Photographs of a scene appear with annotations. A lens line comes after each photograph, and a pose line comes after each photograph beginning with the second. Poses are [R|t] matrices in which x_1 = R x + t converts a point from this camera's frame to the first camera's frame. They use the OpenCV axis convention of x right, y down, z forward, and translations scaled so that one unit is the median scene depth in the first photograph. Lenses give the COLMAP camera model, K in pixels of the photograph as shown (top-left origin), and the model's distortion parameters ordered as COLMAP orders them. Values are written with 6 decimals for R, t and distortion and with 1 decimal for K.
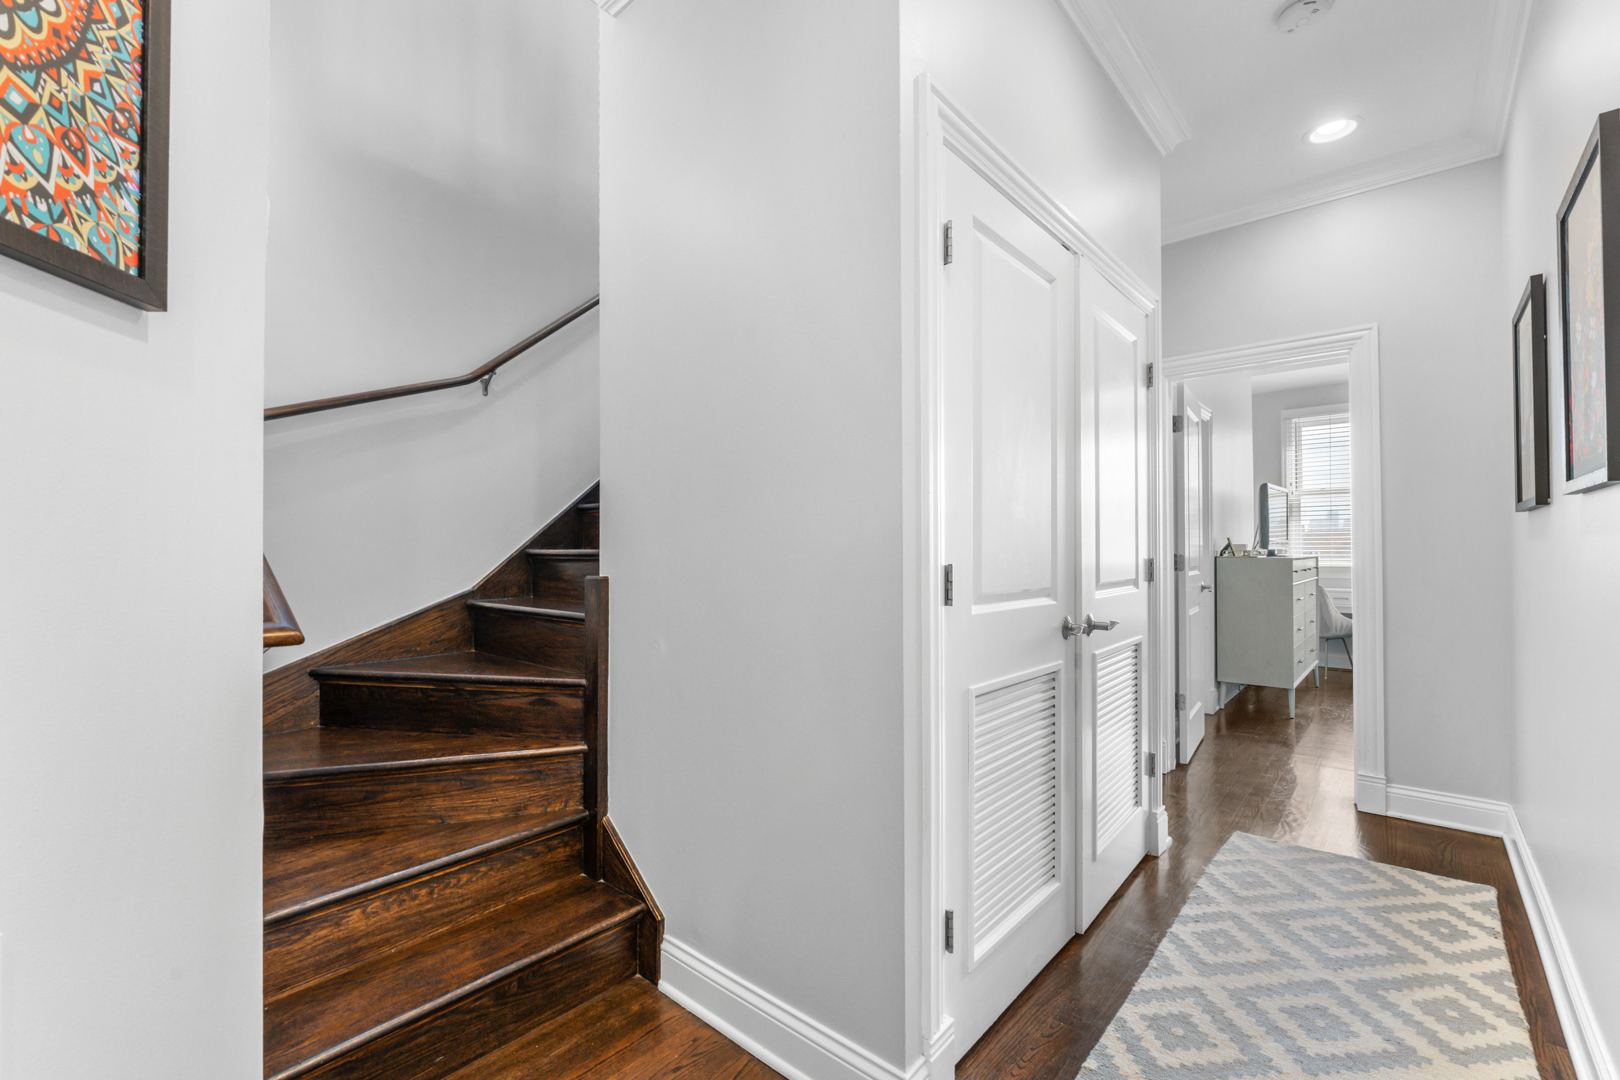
lens RADIAL K [[685.1, 0, 810.0], [0, 685.1, 540.0], [0, 0, 1]] dist [-0.000998, -0.000200]
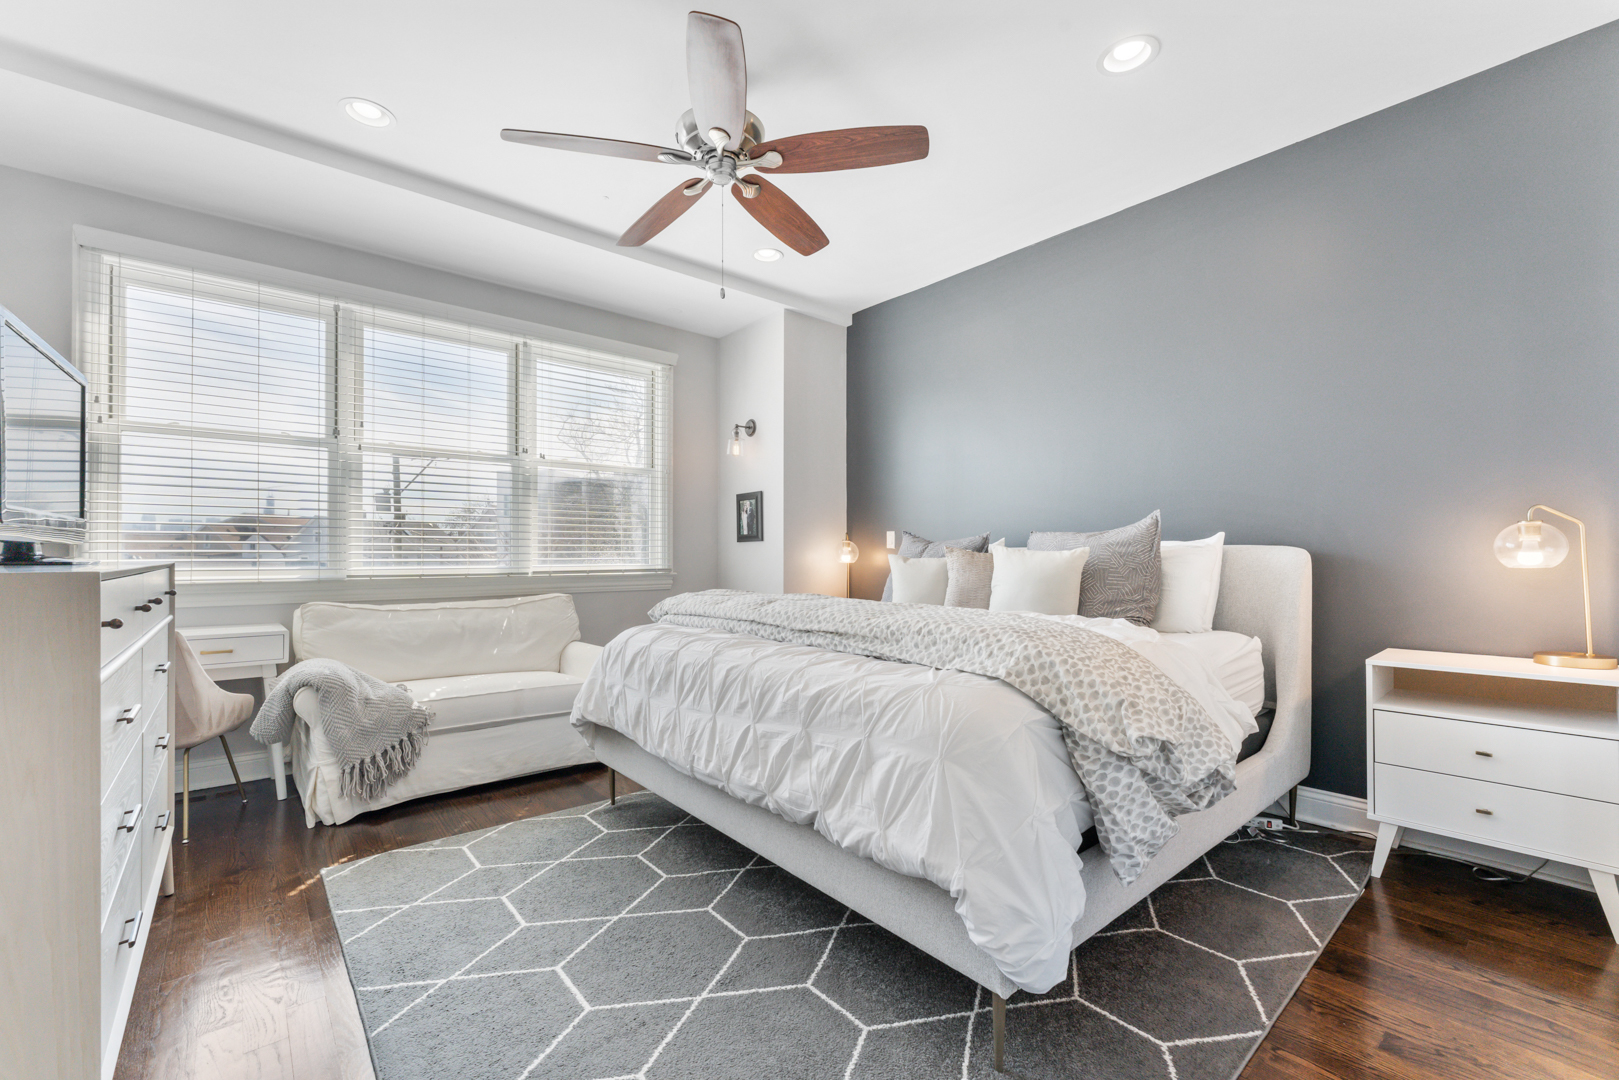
lens RADIAL K [[684.7, 0, 809.5], [0, 684.7, 540.0], [0, 0, 1]] dist [-0.000998, -0.000200]
pose [[0.150727, 0.006757, 0.988552, 0.394404], [-0.012046, 0.999915, -0.004998, 0.008287], [-0.988502, -0.011155, 0.150795, 0.561060]]
